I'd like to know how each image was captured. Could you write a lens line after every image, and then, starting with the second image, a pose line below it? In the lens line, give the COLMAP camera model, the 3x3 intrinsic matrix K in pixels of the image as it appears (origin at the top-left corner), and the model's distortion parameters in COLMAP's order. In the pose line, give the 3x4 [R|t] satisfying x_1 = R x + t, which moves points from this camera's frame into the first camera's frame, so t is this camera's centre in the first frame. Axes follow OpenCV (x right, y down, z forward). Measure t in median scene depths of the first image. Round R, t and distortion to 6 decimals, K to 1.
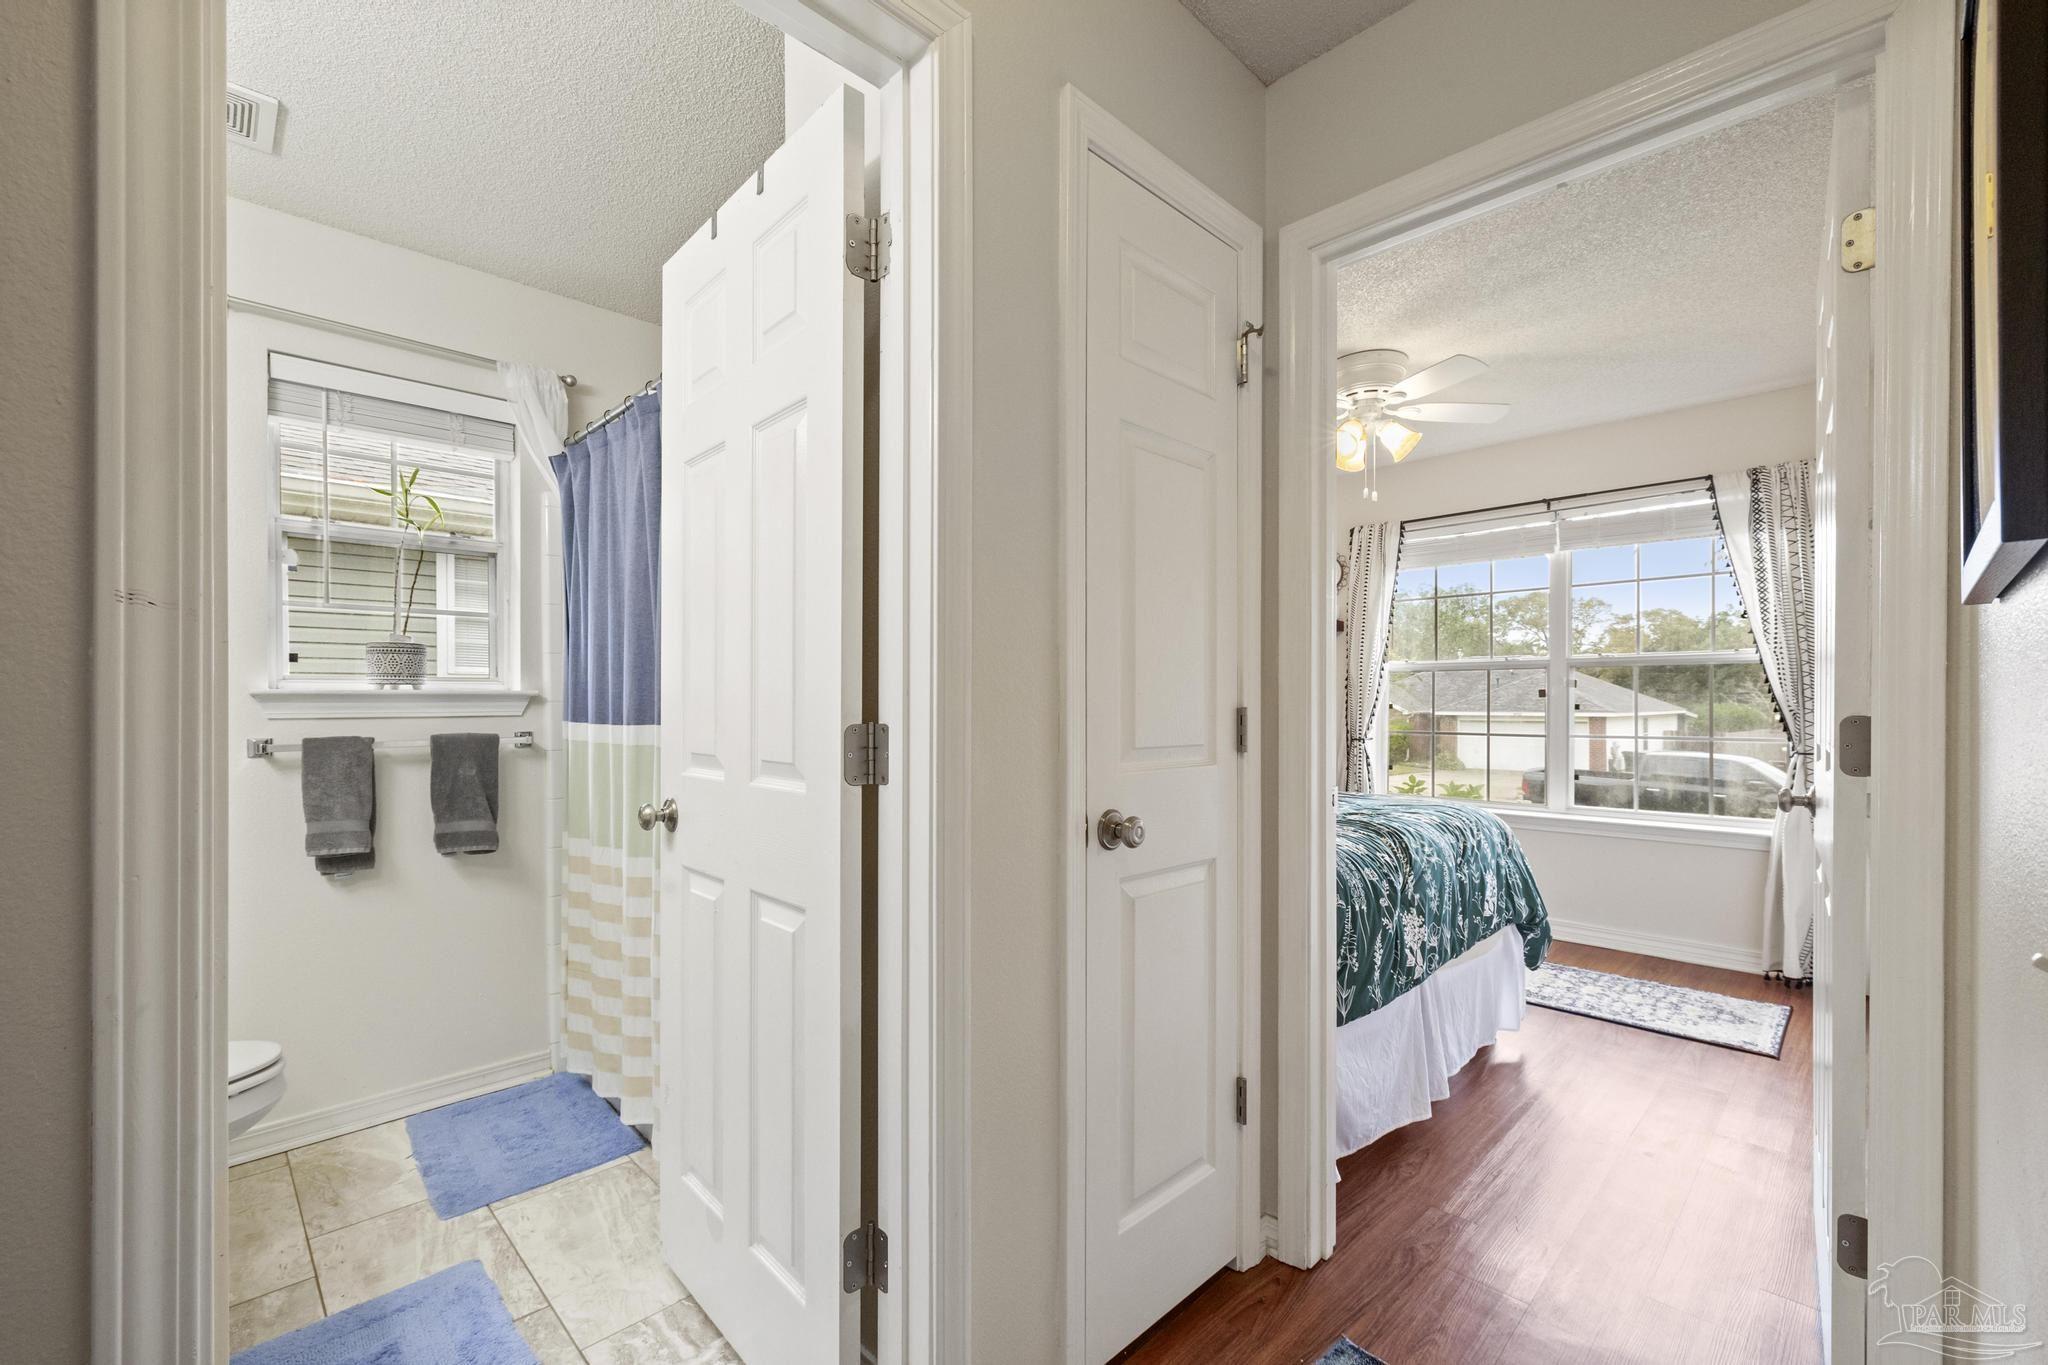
lens RADIAL K [[863.1, 0, 1037.1], [0, 863.1, 709.7], [0, 0, 1]] dist [-0.002565, 0.002950]
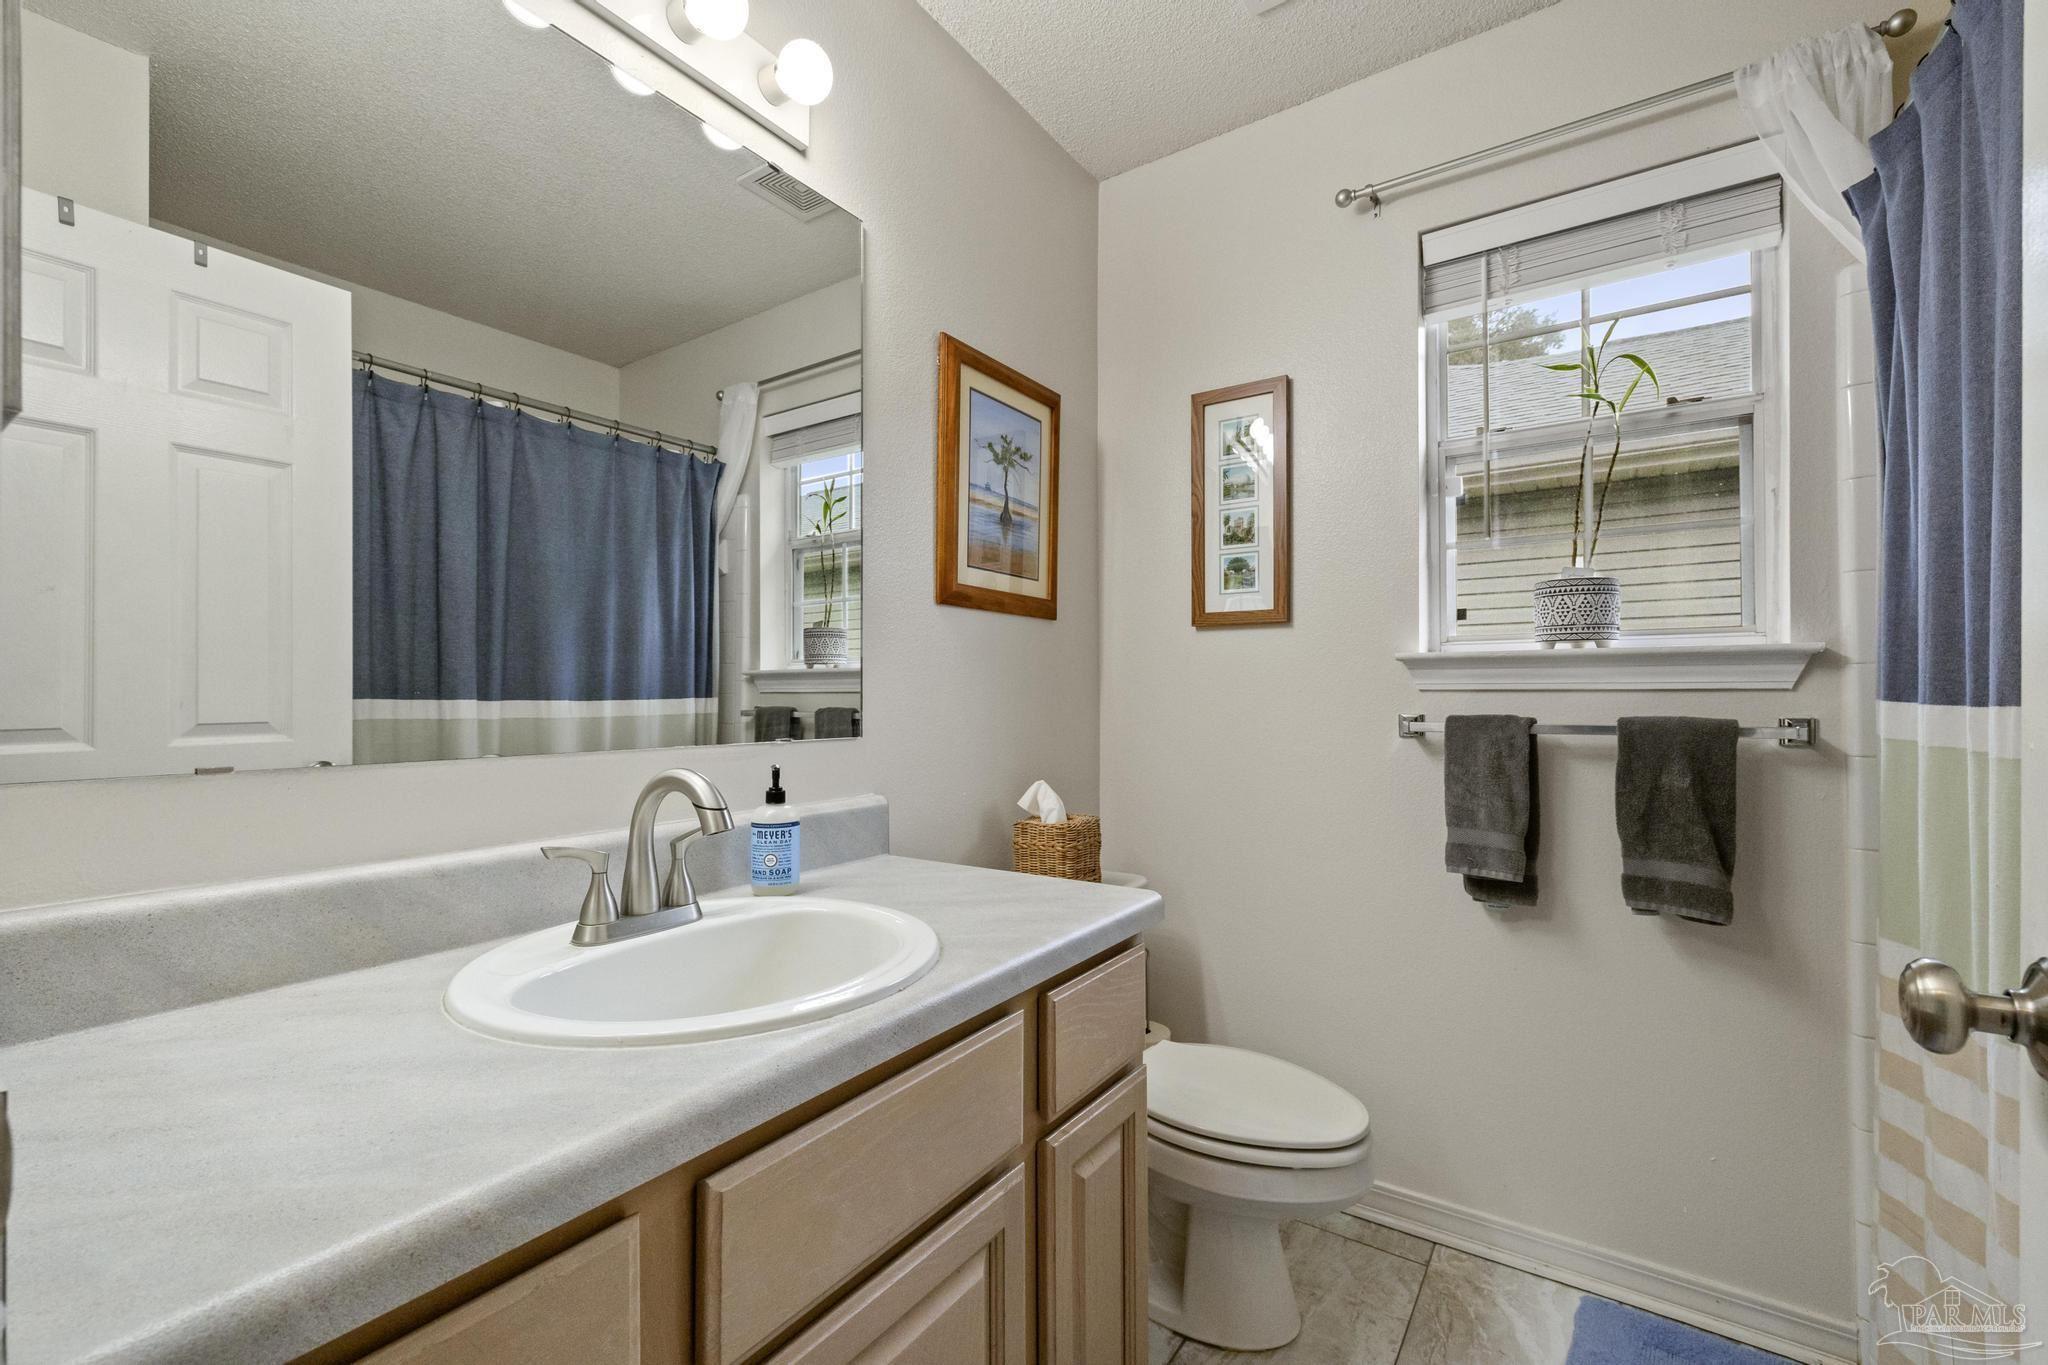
lens RADIAL K [[863.1, 0, 1020.3], [0, 863.1, 683.8], [0, 0, 1]] dist [-0.002565, 0.002950]
pose [[0.175052, -0.005939, -0.984541, -0.148936], [-0.007064, 0.999948, -0.007287, 0.011928], [0.984534, 0.008230, 0.175001, 0.448345]]
